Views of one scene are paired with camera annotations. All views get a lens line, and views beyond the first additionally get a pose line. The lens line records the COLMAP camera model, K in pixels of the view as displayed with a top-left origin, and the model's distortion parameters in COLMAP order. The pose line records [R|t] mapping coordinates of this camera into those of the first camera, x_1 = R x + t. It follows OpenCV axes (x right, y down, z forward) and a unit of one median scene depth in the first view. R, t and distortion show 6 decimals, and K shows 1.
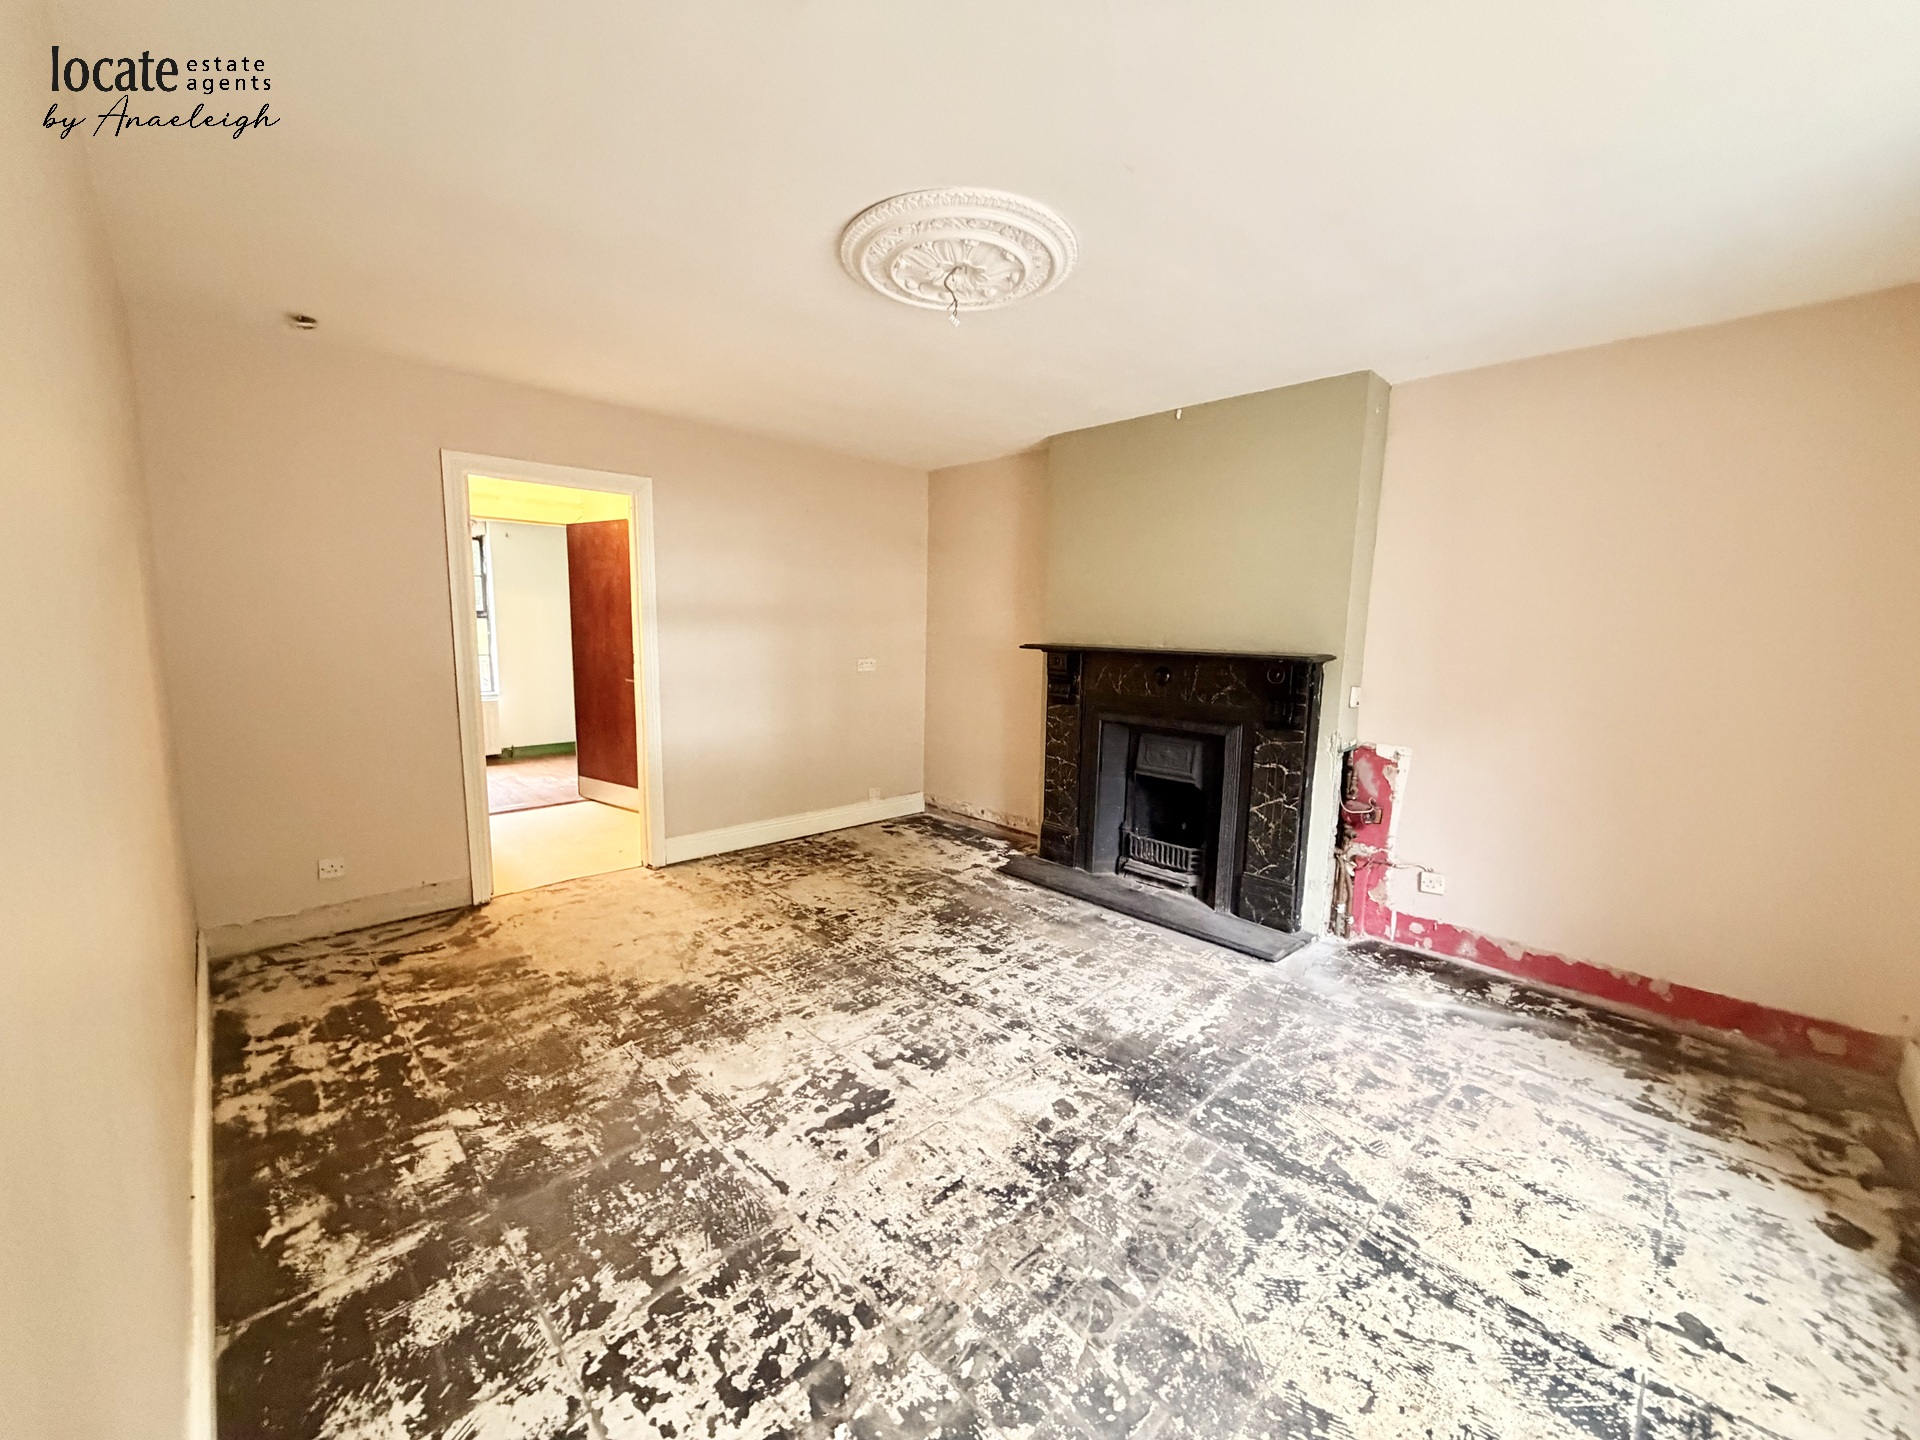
lens RADIAL K [[764.0, 0, 954.8], [0, 764.0, 727.0], [0, 0, 1]] dist [0.000872, -0.000098]
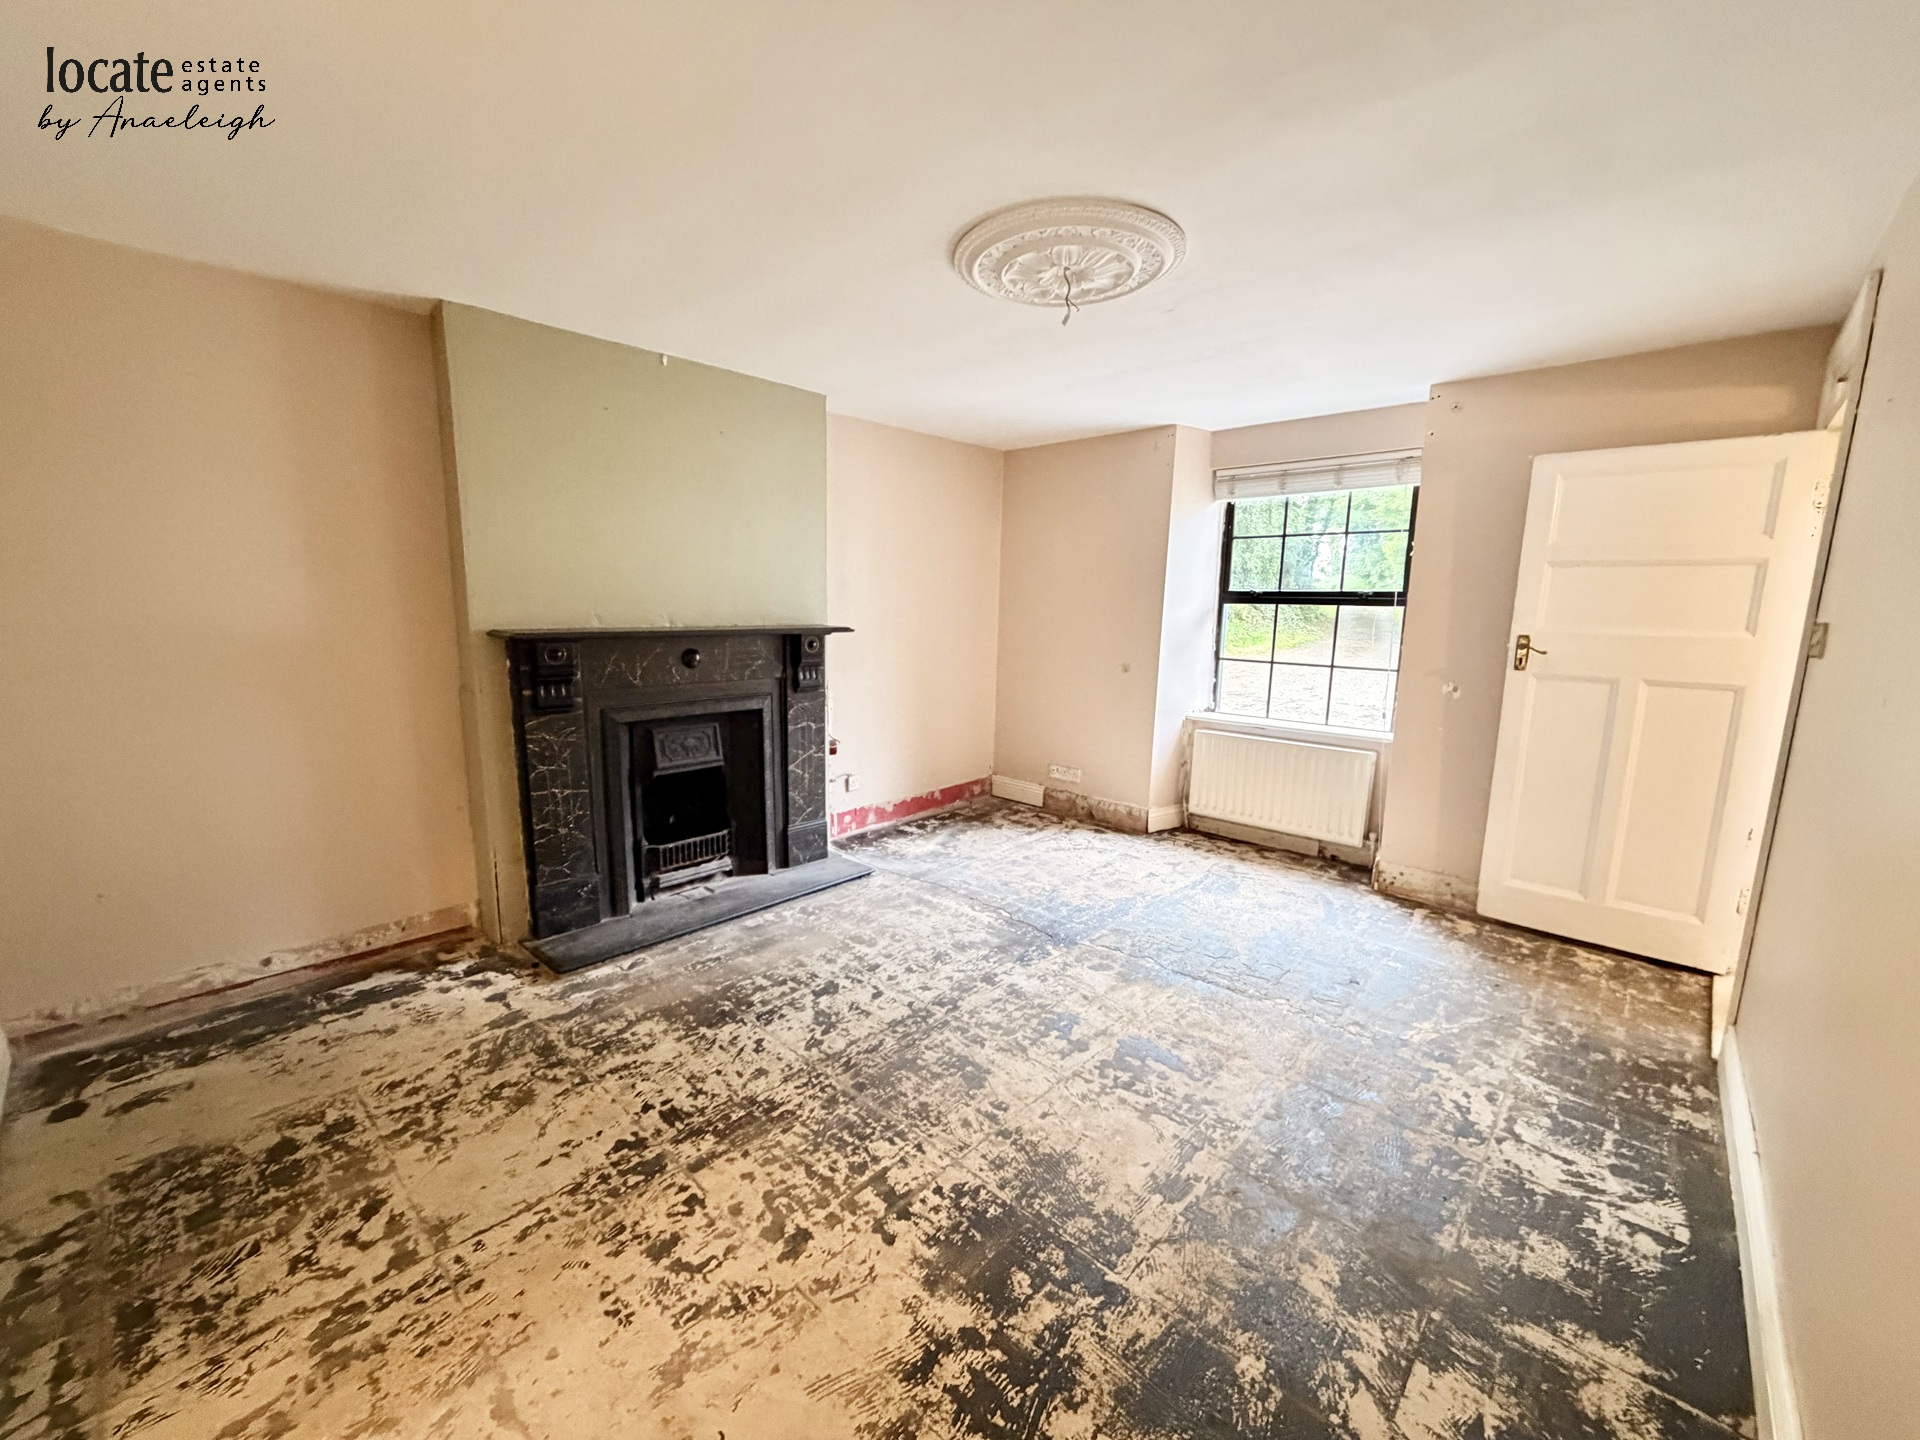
lens RADIAL K [[764.0, 0, 953.1], [0, 764.0, 724.9], [0, 0, 1]] dist [0.000872, -0.000098]
pose [[-0.047636, -0.181024, 0.982324, -0.788281], [0.119146, 0.975390, 0.185524, -0.147340], [-0.991733, 0.125877, -0.024896, 0.884269]]
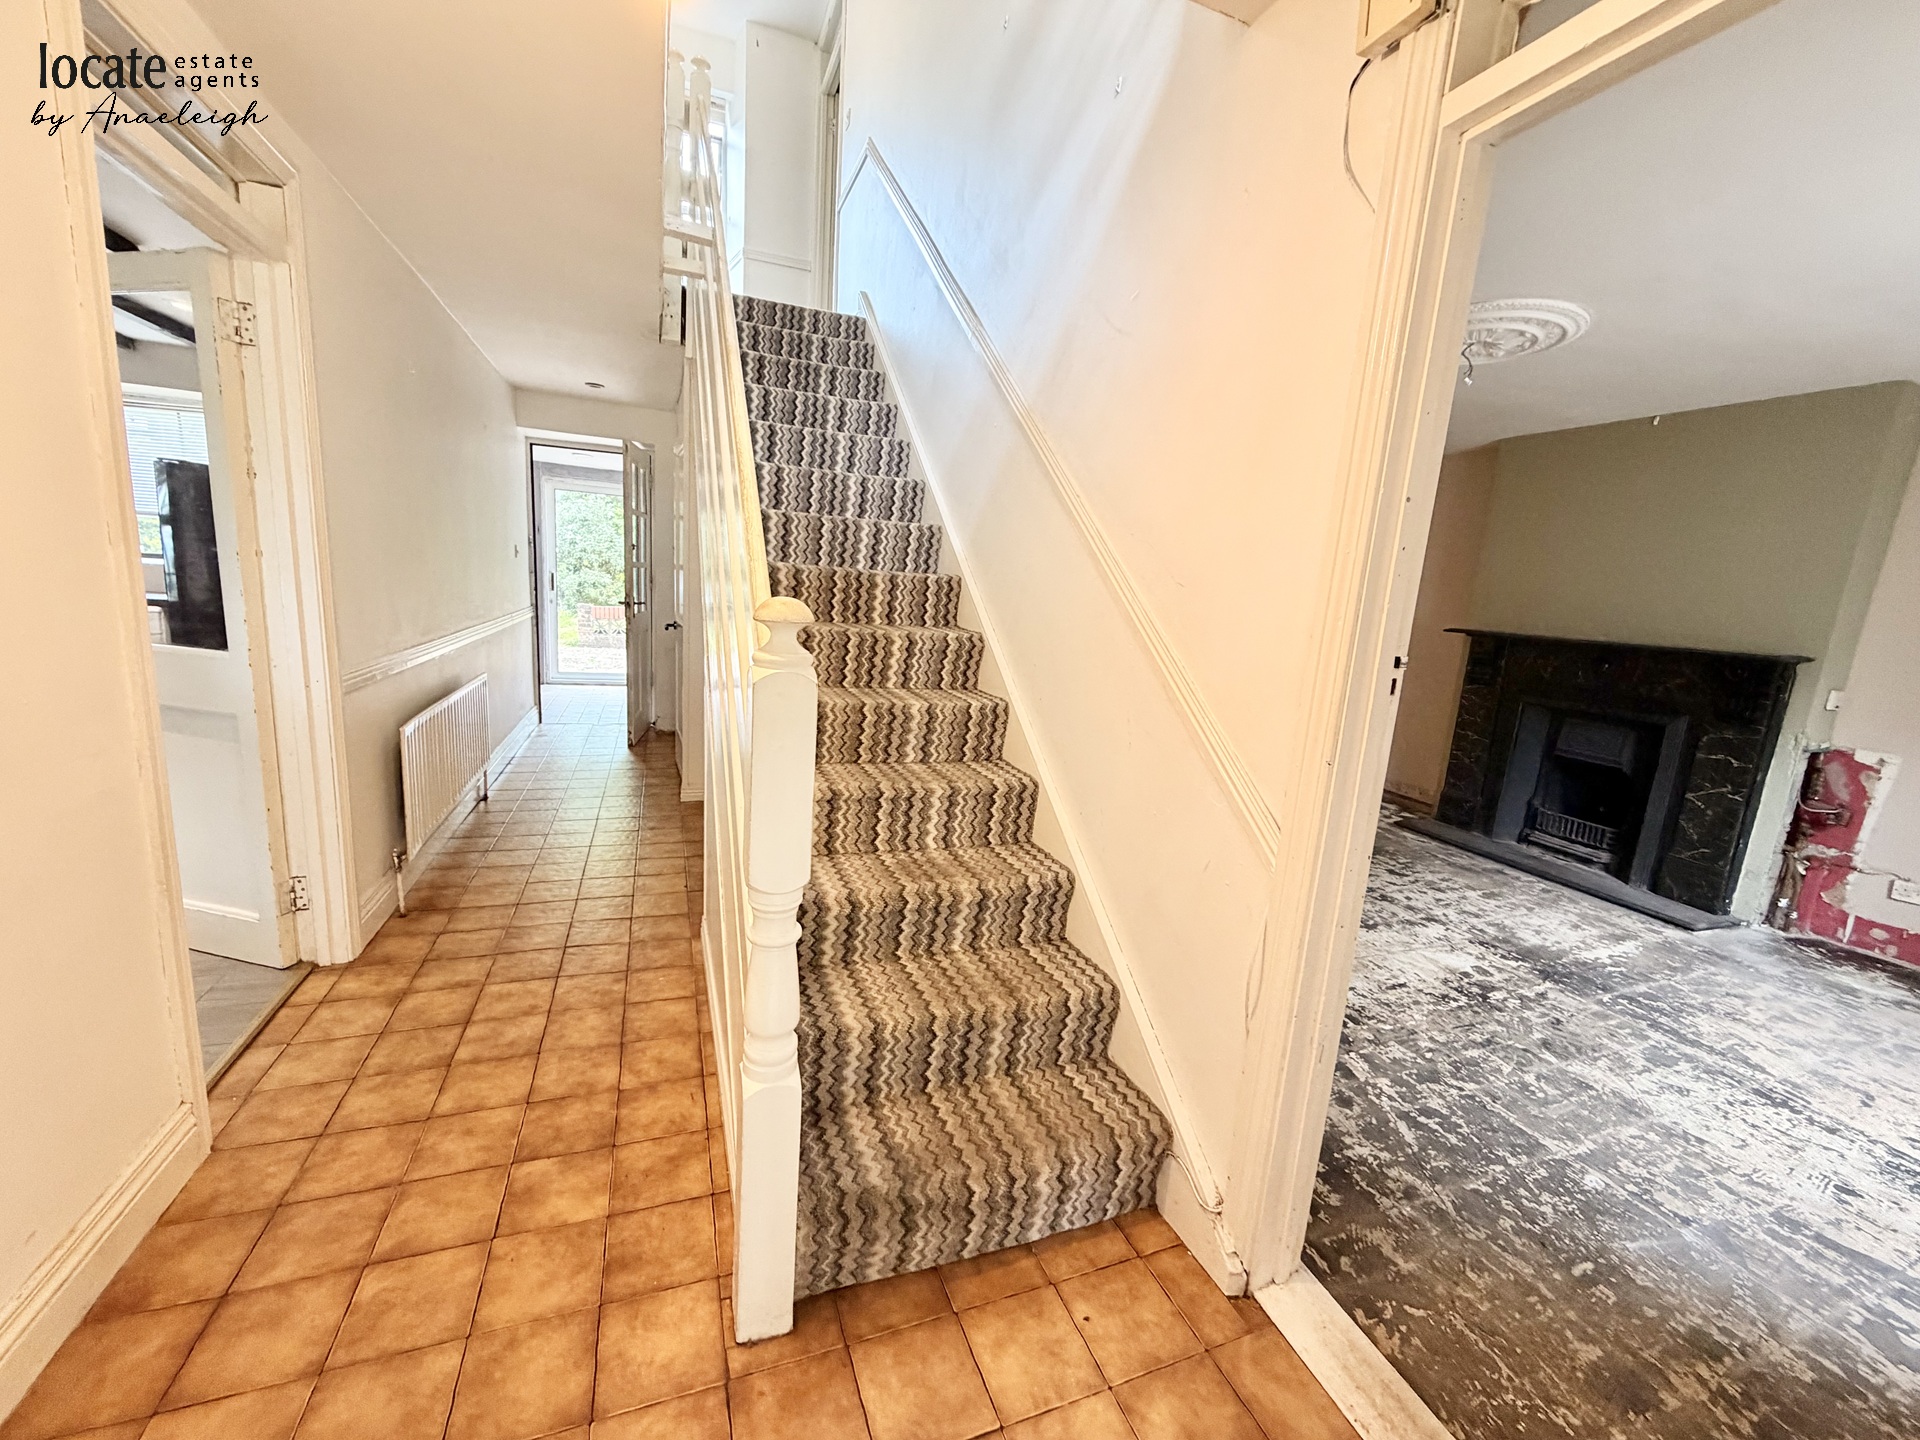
lens RADIAL K [[764.0, 0, 959.0], [0, 764.0, 725.8], [0, 0, 1]] dist [0.000872, -0.000098]
pose [[0.918441, 0.116166, -0.378116, -0.174059], [-0.104084, 0.993192, 0.052312, 0.068052], [0.381619, -0.008690, 0.924279, -0.424772]]
